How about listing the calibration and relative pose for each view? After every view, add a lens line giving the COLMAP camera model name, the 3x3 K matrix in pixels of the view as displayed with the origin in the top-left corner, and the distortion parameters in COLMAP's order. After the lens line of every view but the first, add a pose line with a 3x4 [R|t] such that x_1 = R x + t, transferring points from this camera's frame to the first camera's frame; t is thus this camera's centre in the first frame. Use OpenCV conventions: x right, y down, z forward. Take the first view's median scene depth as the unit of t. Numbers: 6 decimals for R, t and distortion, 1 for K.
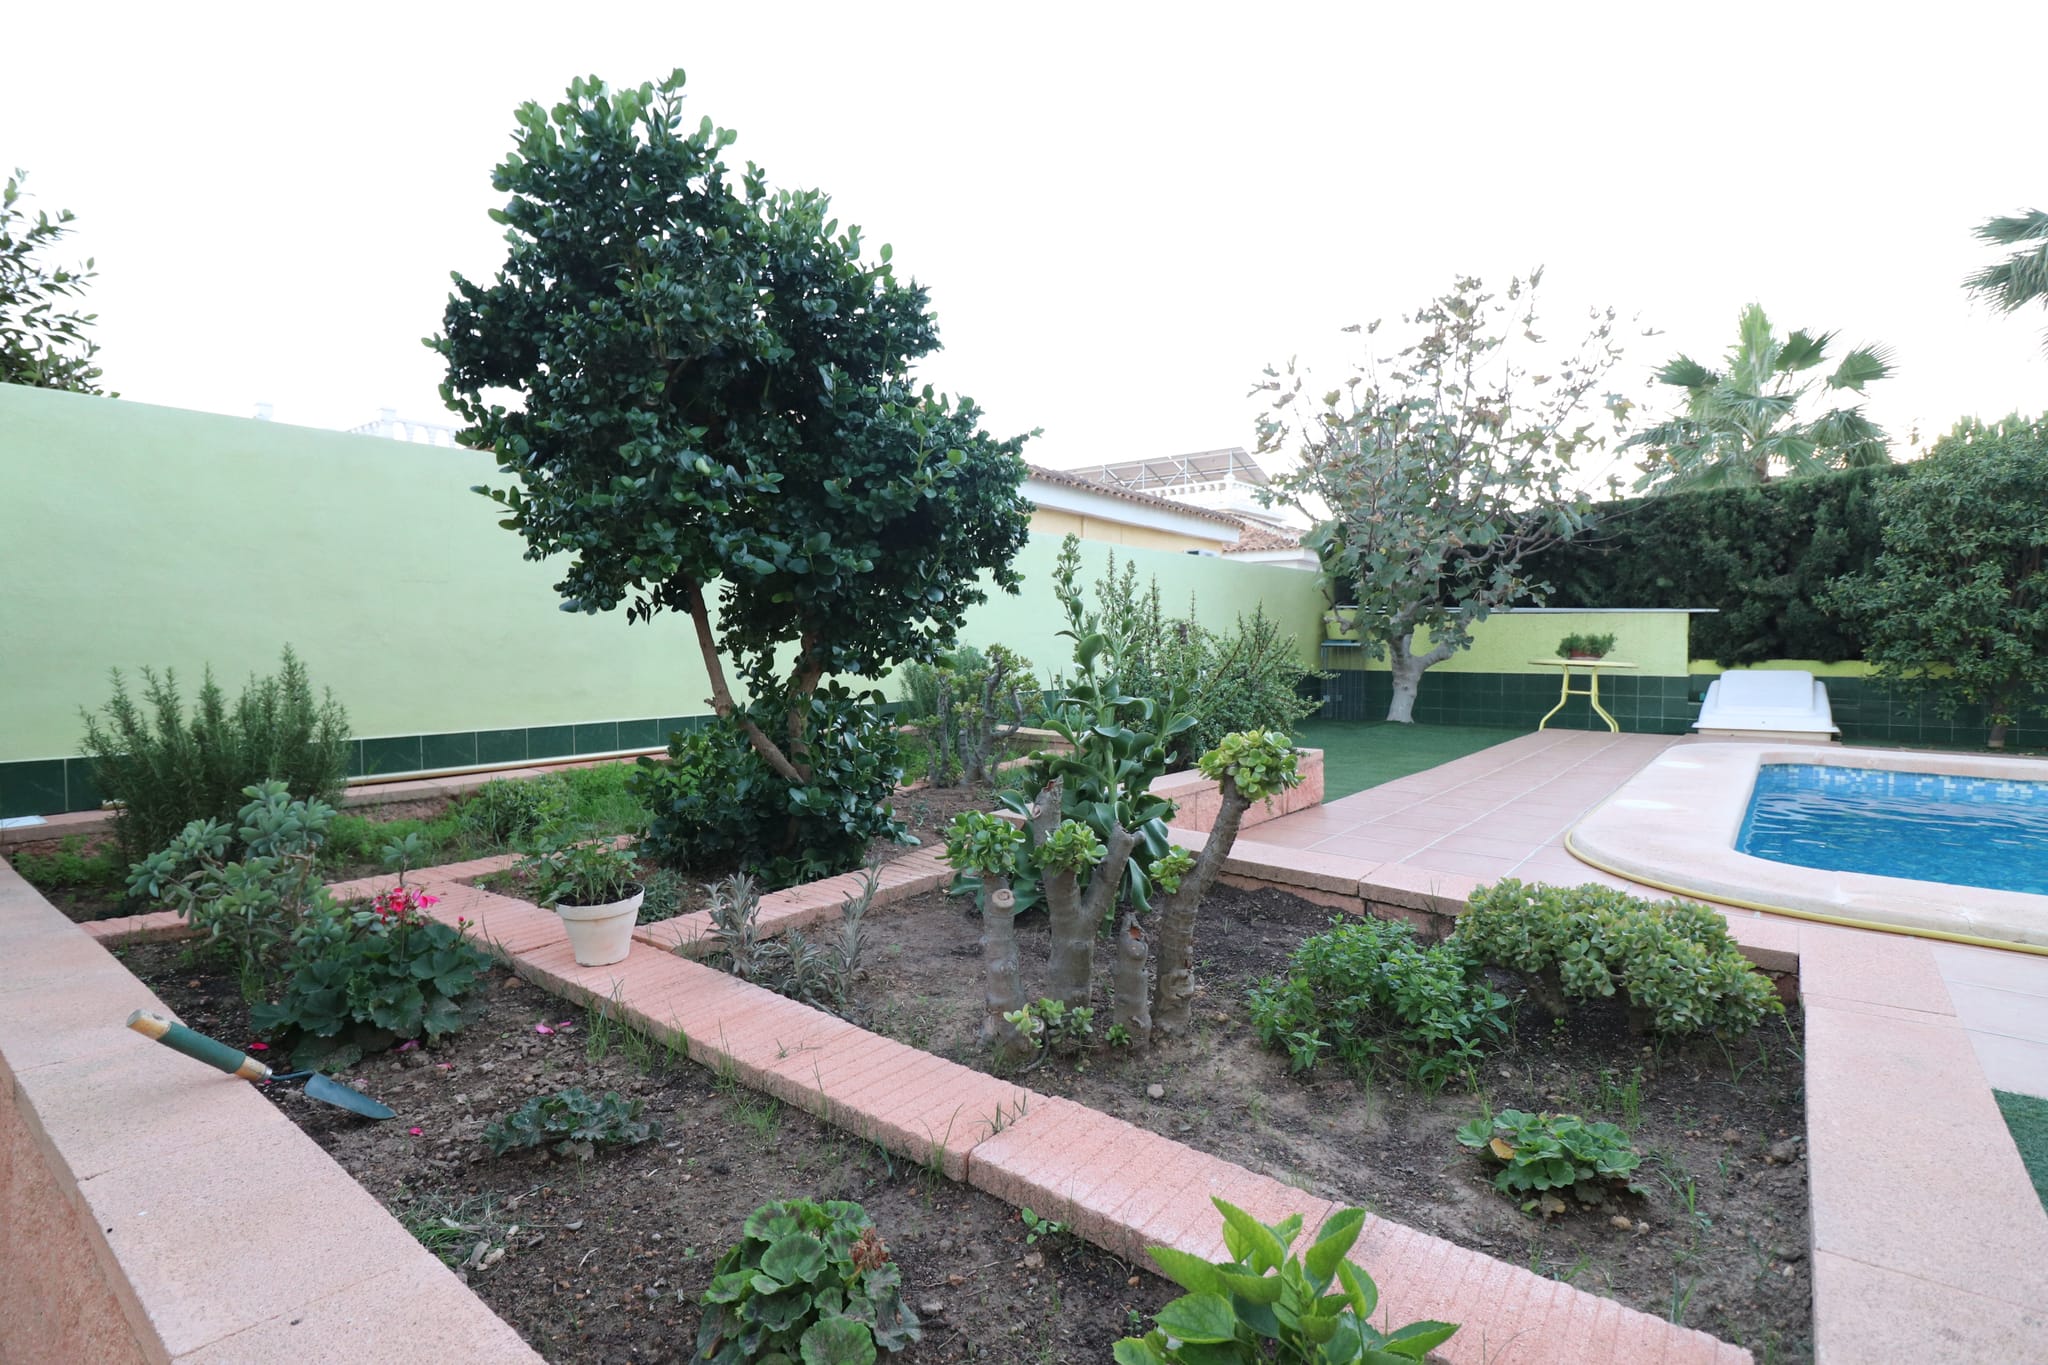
lens RADIAL K [[964.0, 0, 1025.2], [0, 964.0, 700.9], [0, 0, 1]] dist [-0.025687, -0.000297]
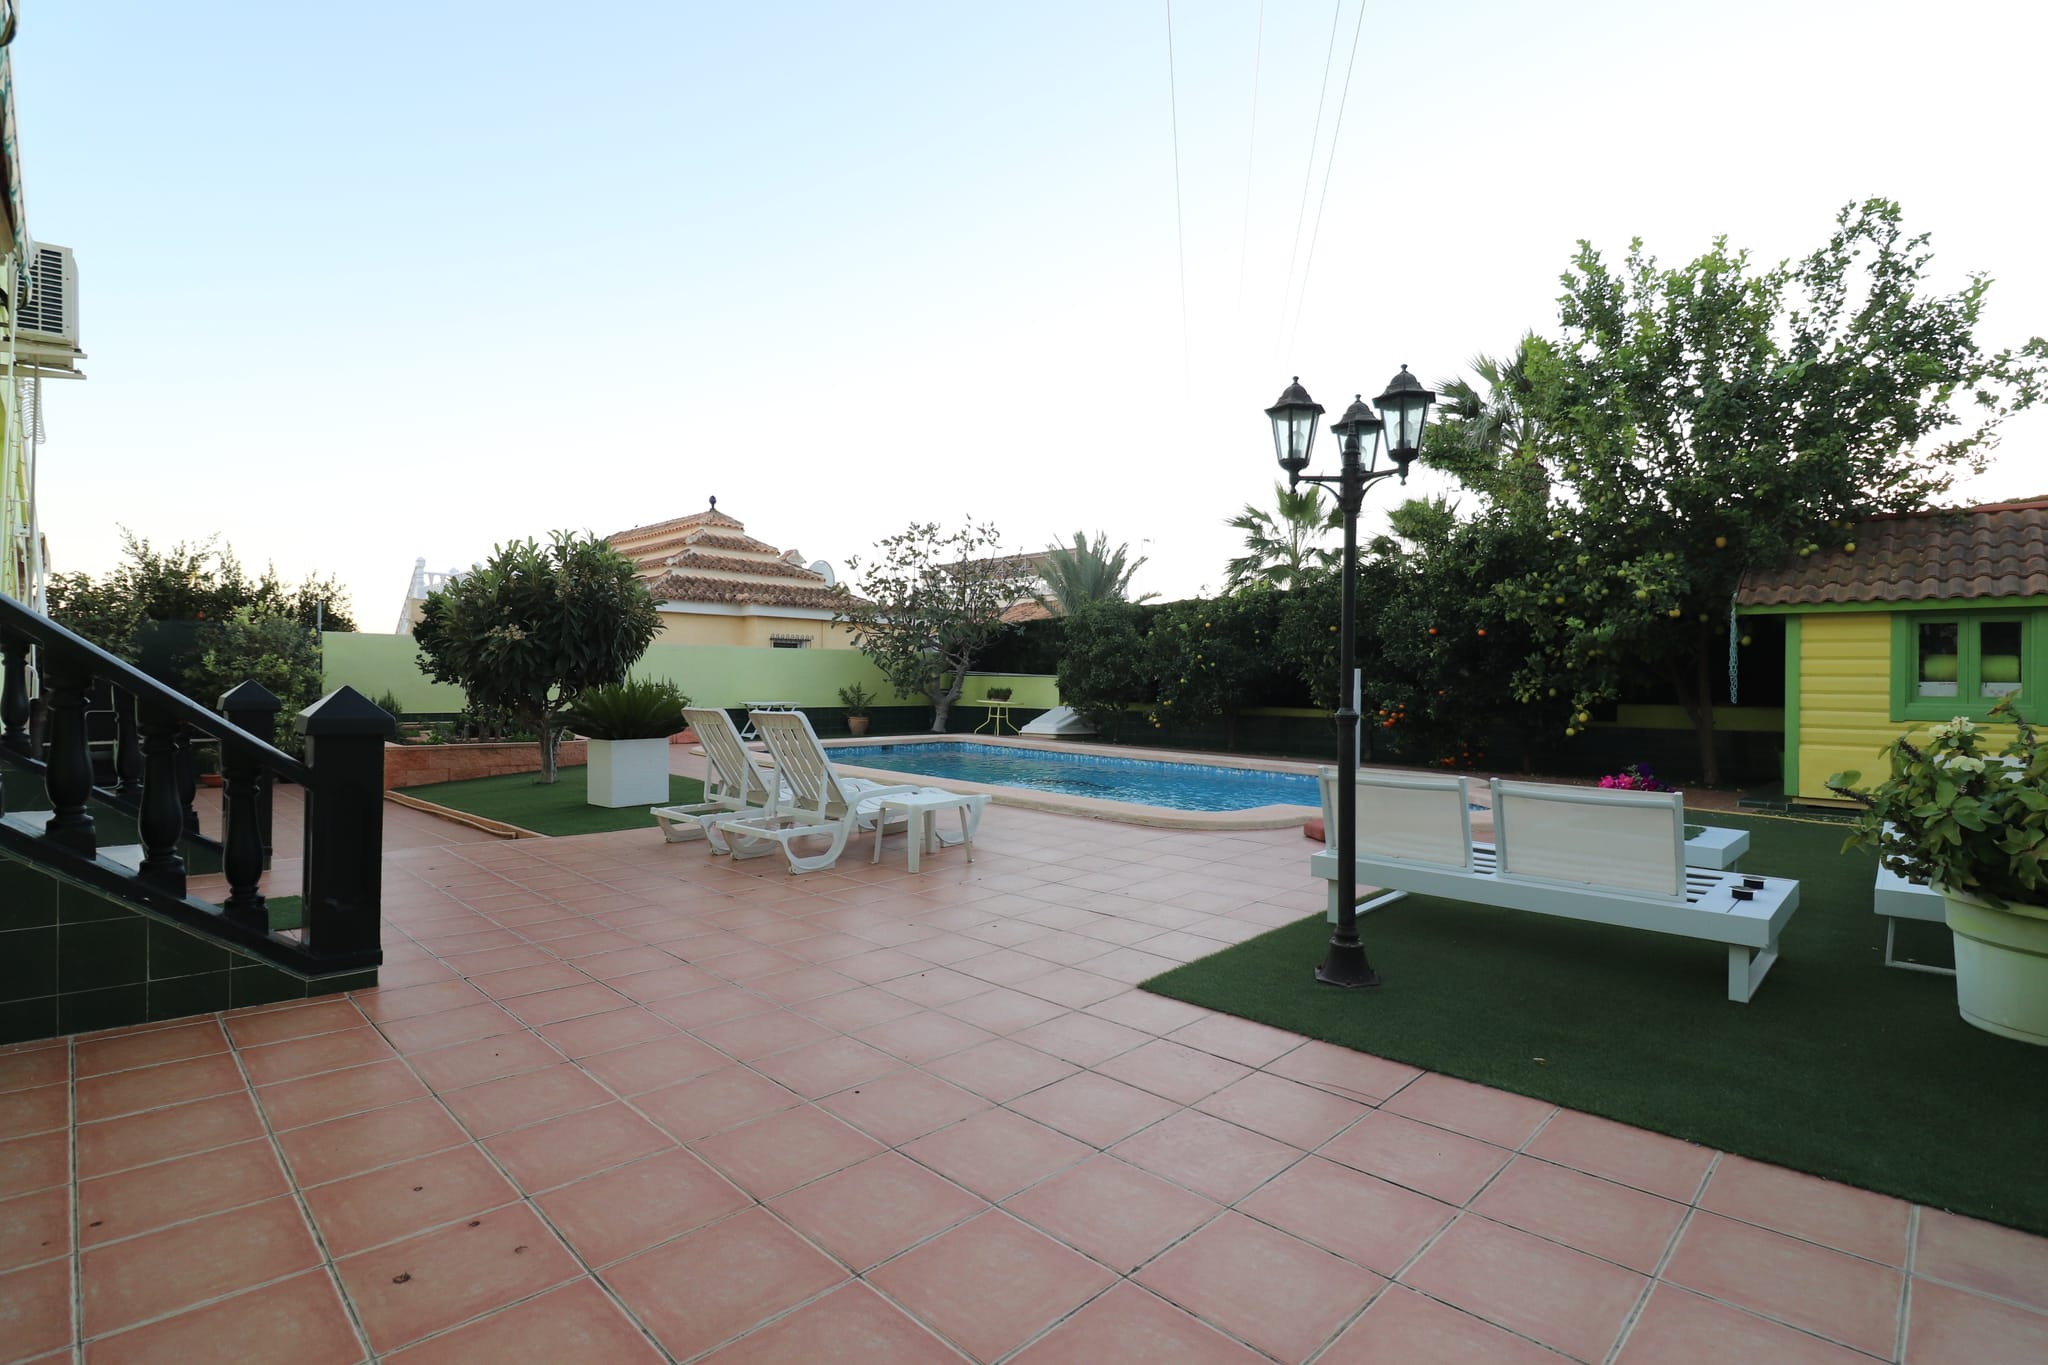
lens RADIAL K [[964.0, 0, 1023.6], [0, 964.0, 676.9], [0, 0, 1]] dist [-0.025687, -0.000297]
pose [[0.988765, 0.009871, -0.149150, 1.062472], [-0.019235, 0.997923, -0.061472, 0.034723], [0.148234, 0.063650, 0.986902, -1.112561]]
